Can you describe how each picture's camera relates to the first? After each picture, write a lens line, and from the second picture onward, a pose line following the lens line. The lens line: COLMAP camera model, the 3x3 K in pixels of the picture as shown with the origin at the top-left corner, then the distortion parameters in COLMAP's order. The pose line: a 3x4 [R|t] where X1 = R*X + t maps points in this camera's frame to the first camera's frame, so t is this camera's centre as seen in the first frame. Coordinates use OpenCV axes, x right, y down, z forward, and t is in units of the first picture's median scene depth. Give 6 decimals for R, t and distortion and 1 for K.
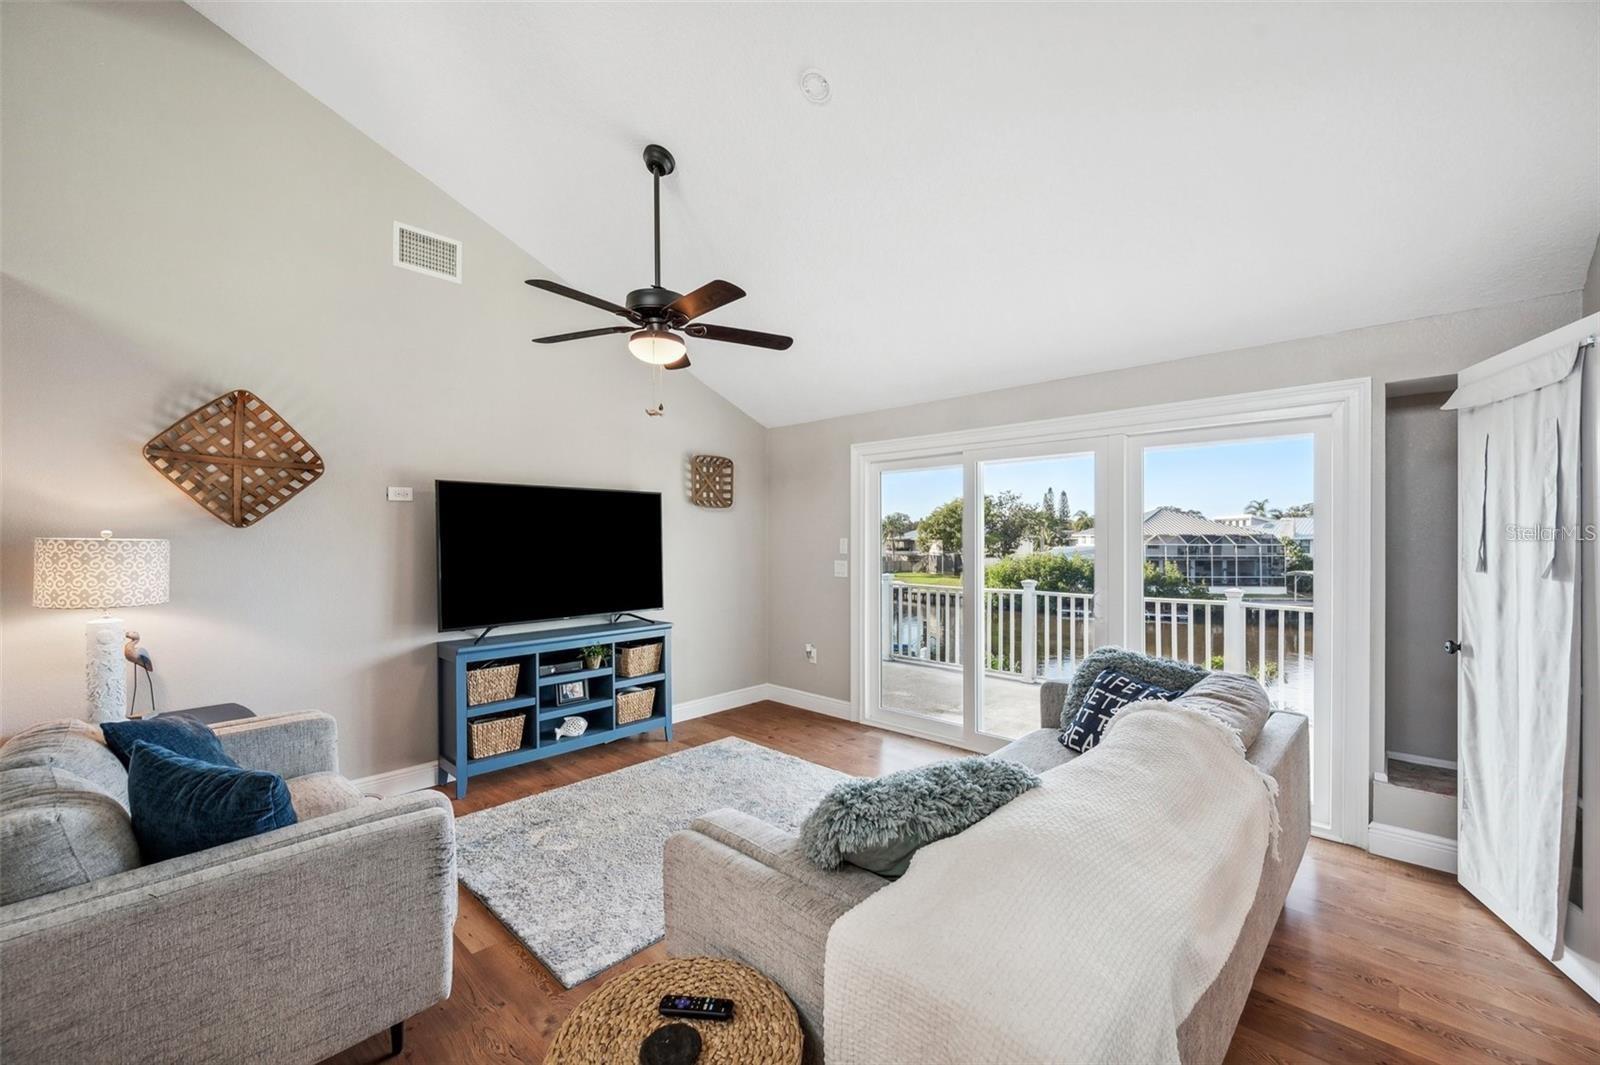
lens RADIAL K [[639.0, 0, 810.2], [0, 639.0, 538.0], [0, 0, 1]] dist [0.000093, -0.000150]
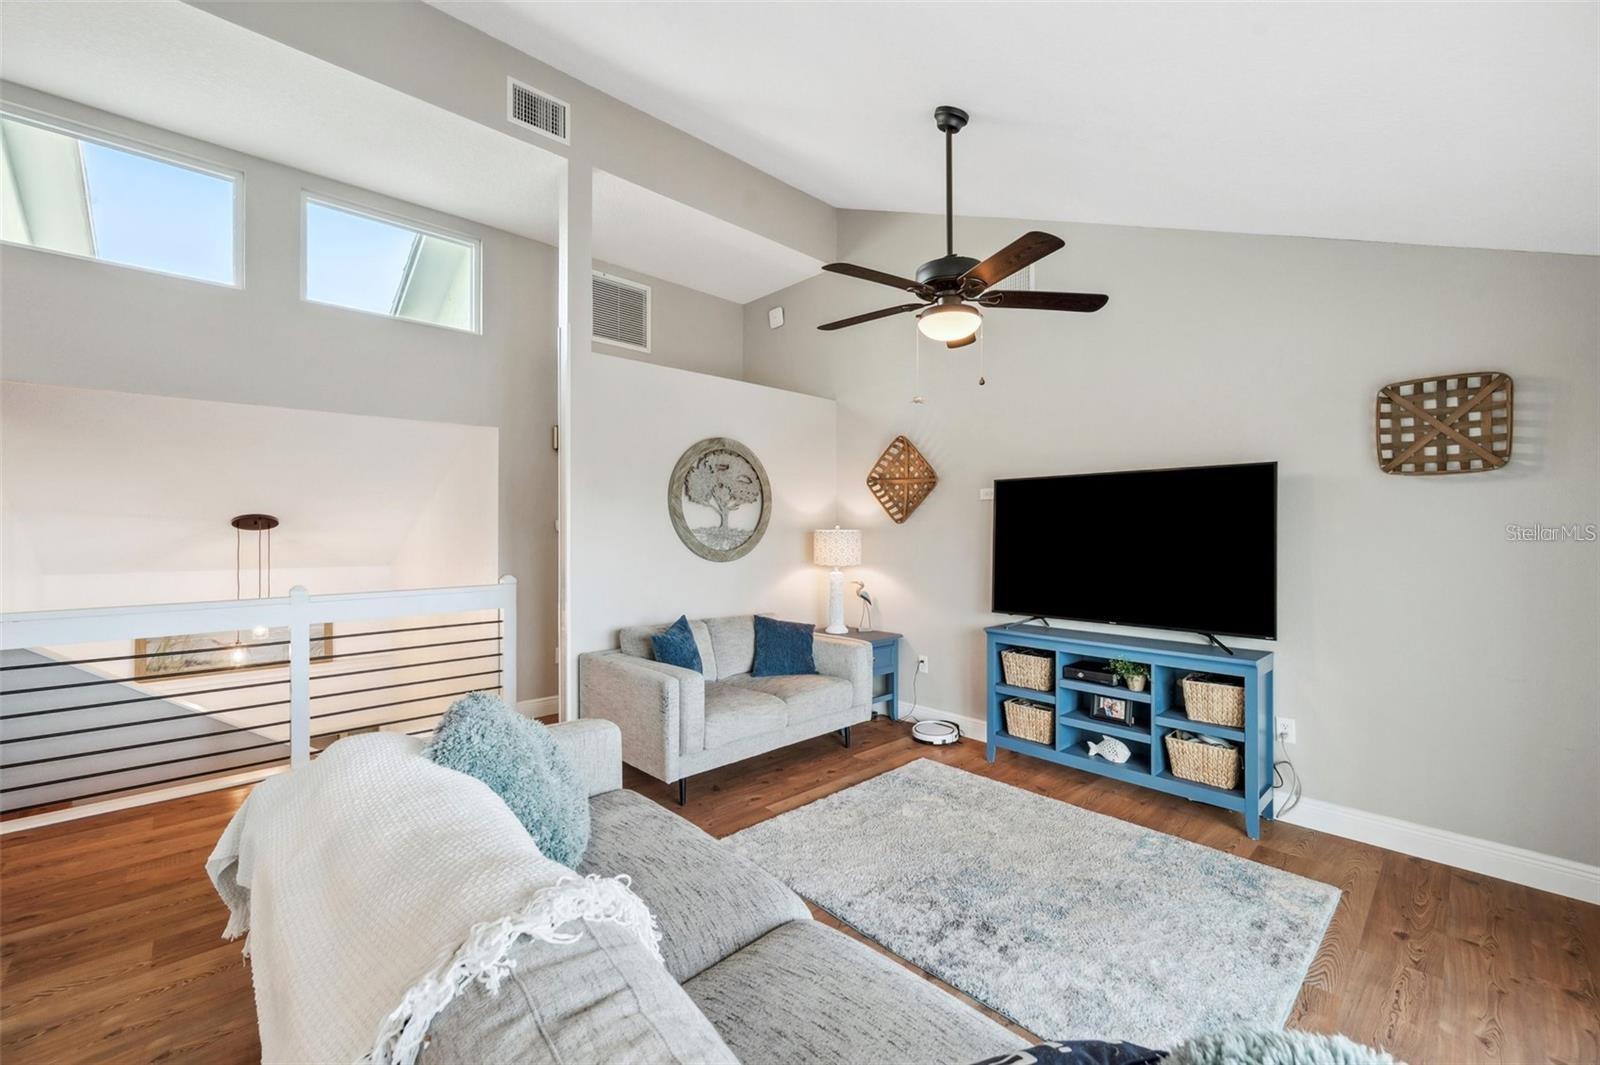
lens RADIAL K [[639.0, 0, 810.2], [0, 639.0, 538.0], [0, 0, 1]] dist [0.000093, -0.000150]
pose [[-0.056902, 0.005521, -0.998365, 0.508589], [-0.009369, 0.999938, 0.006064, 0.008752], [0.998336, 0.009699, -0.056846, 0.640365]]
